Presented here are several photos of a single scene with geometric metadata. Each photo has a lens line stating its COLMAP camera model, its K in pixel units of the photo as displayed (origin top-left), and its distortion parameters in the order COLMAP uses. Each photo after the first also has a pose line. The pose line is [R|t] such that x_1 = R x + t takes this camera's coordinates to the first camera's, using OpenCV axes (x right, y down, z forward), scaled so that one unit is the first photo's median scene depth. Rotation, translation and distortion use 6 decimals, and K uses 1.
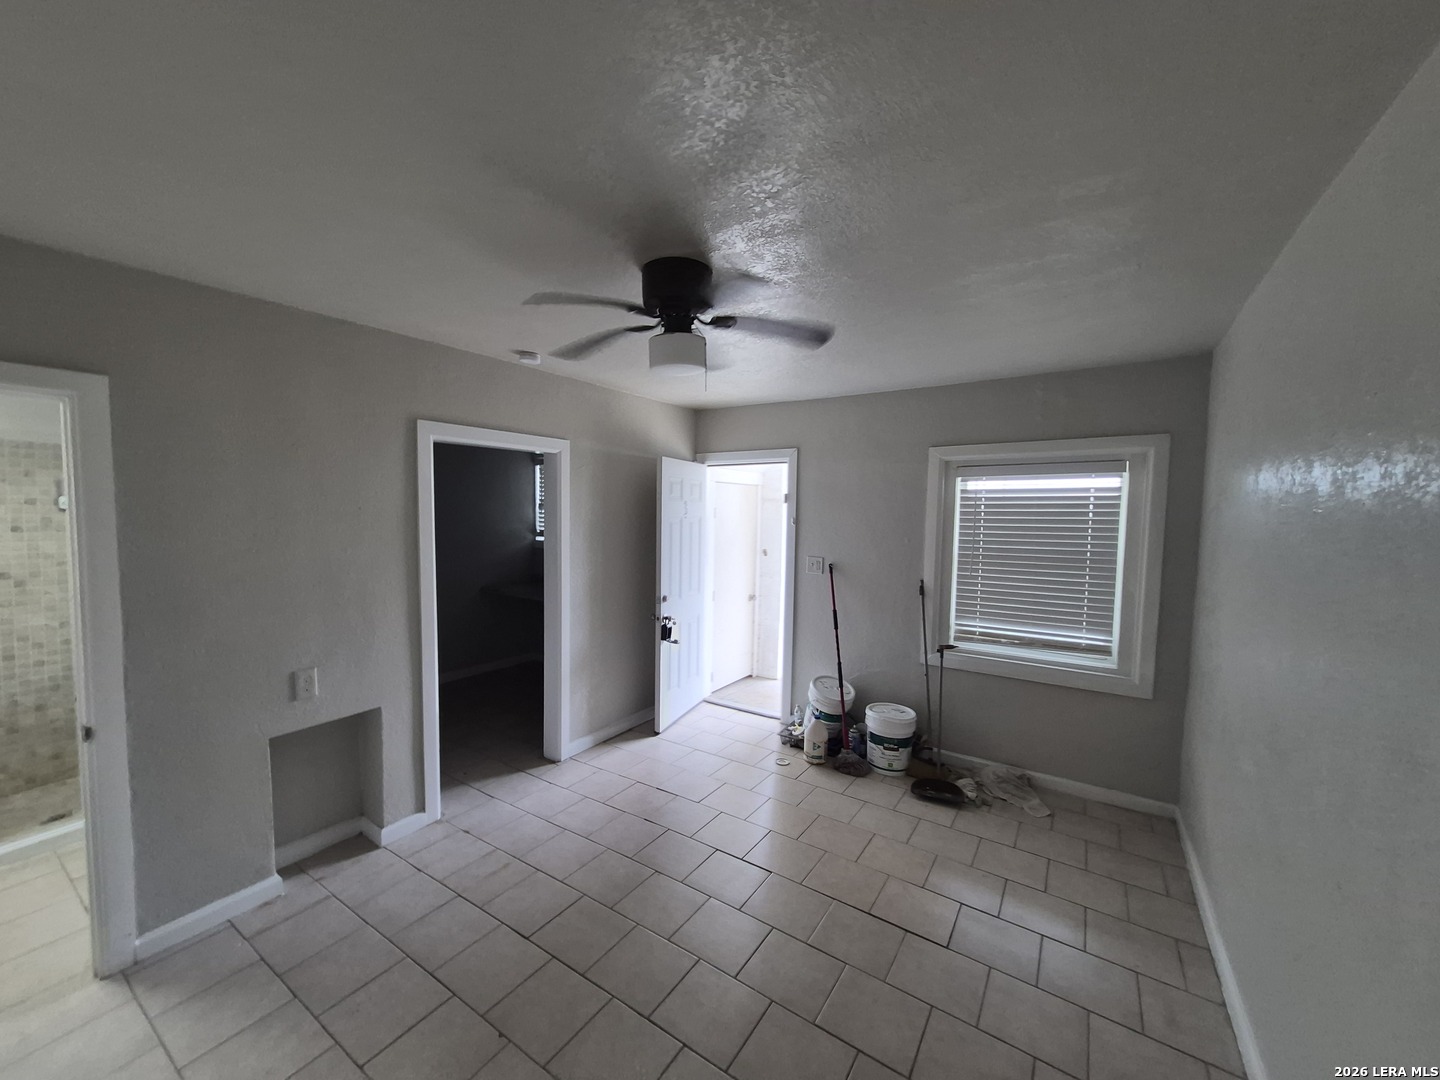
lens RADIAL K [[571.0, 0, 719.1], [0, 571.0, 550.9], [0, 0, 1]] dist [0.003048, 0.000108]
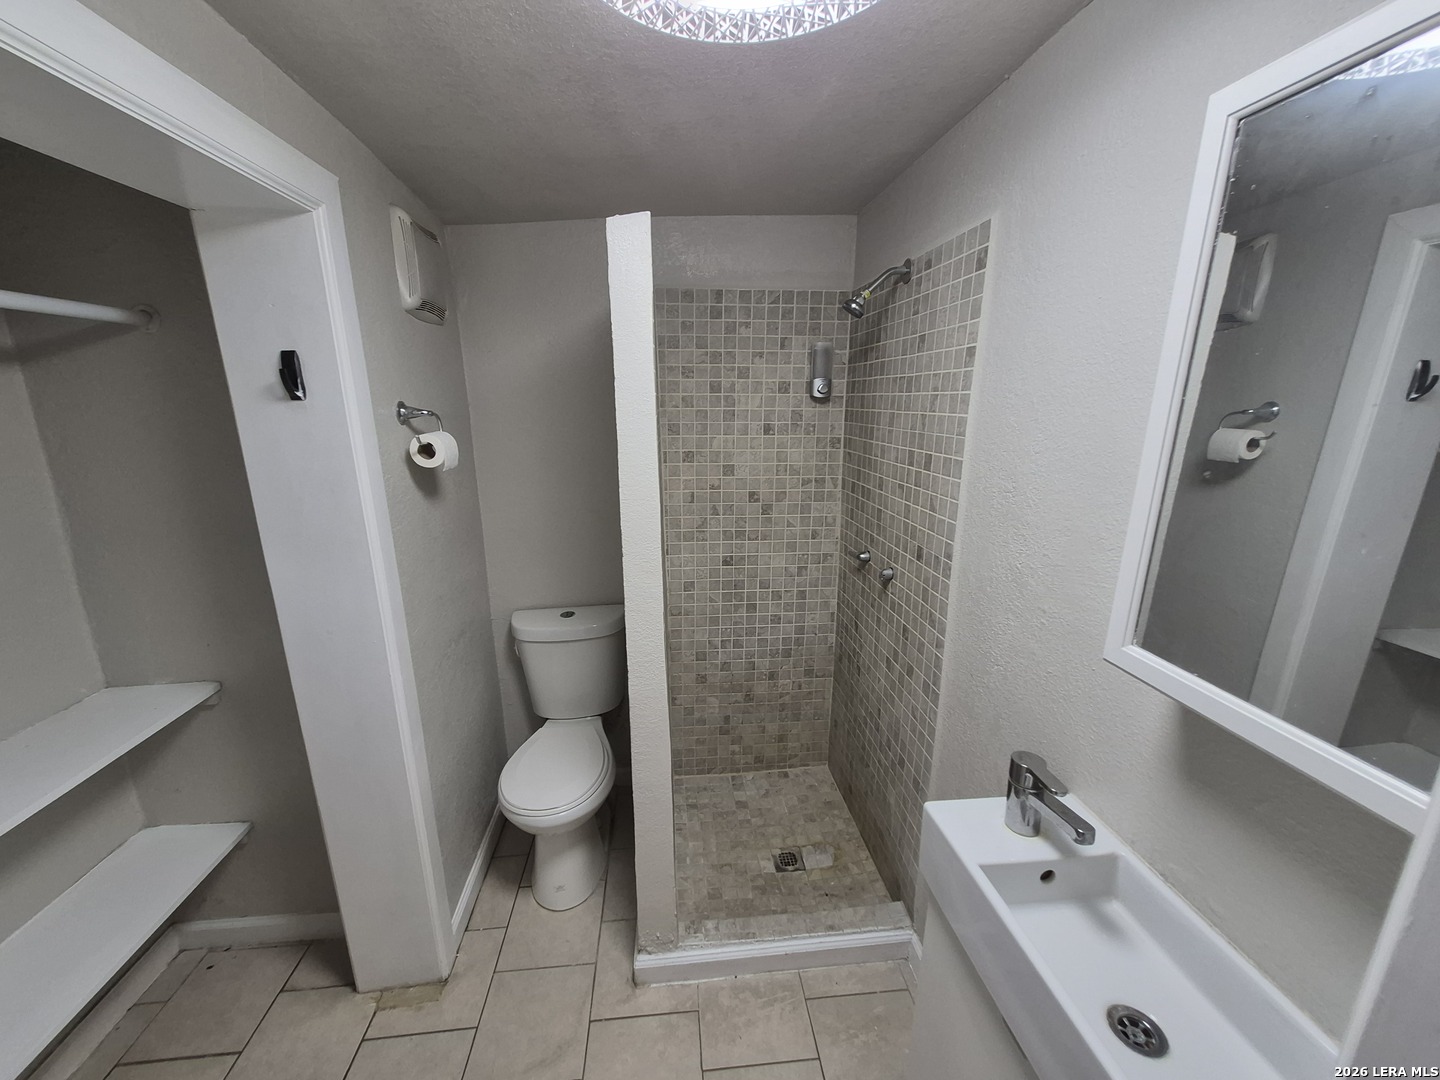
lens RADIAL K [[571.0, 0, 704.5], [0, 571.0, 546.2], [0, 0, 1]] dist [0.003048, 0.000108]
pose [[0.609979, 0.172204, -0.773480, -0.769527], [-0.037935, 0.981328, 0.188562, -0.028621], [0.791509, -0.085677, 0.605122, 0.551818]]
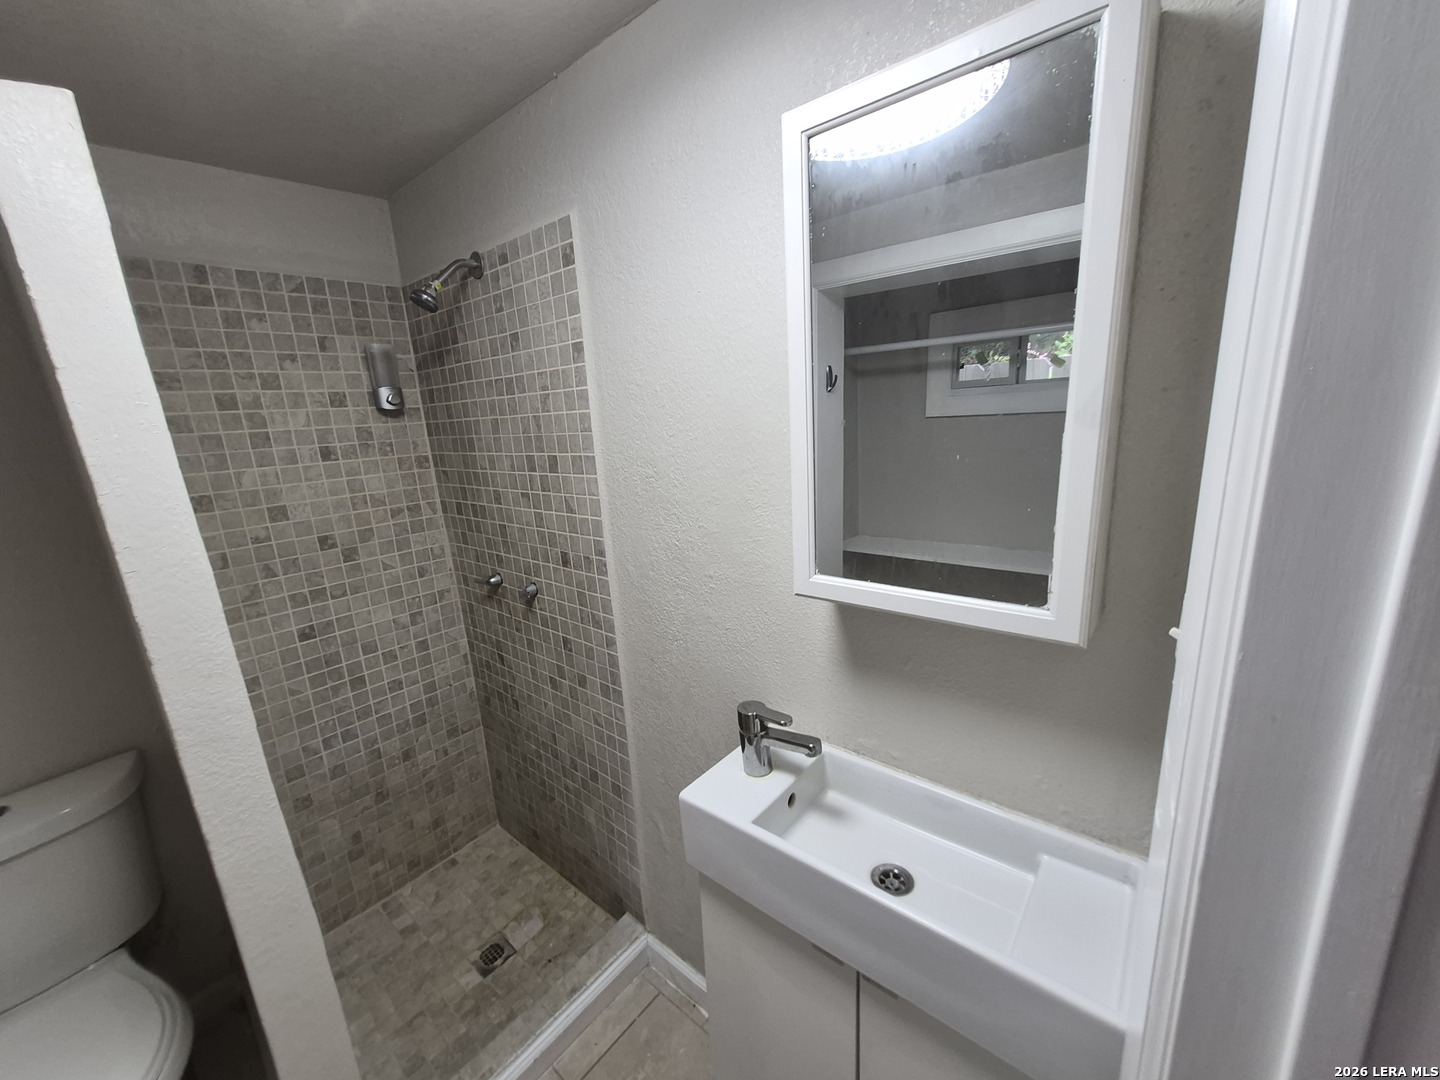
lens RADIAL K [[571.0, 0, 720.5], [0, 571.0, 545.4], [0, 0, 1]] dist [0.003048, 0.000108]
pose [[0.987665, -0.051137, -0.147997, -0.843619], [0.074882, 0.984336, 0.159613, -0.012520], [0.137517, -0.168726, 0.976023, 0.553971]]
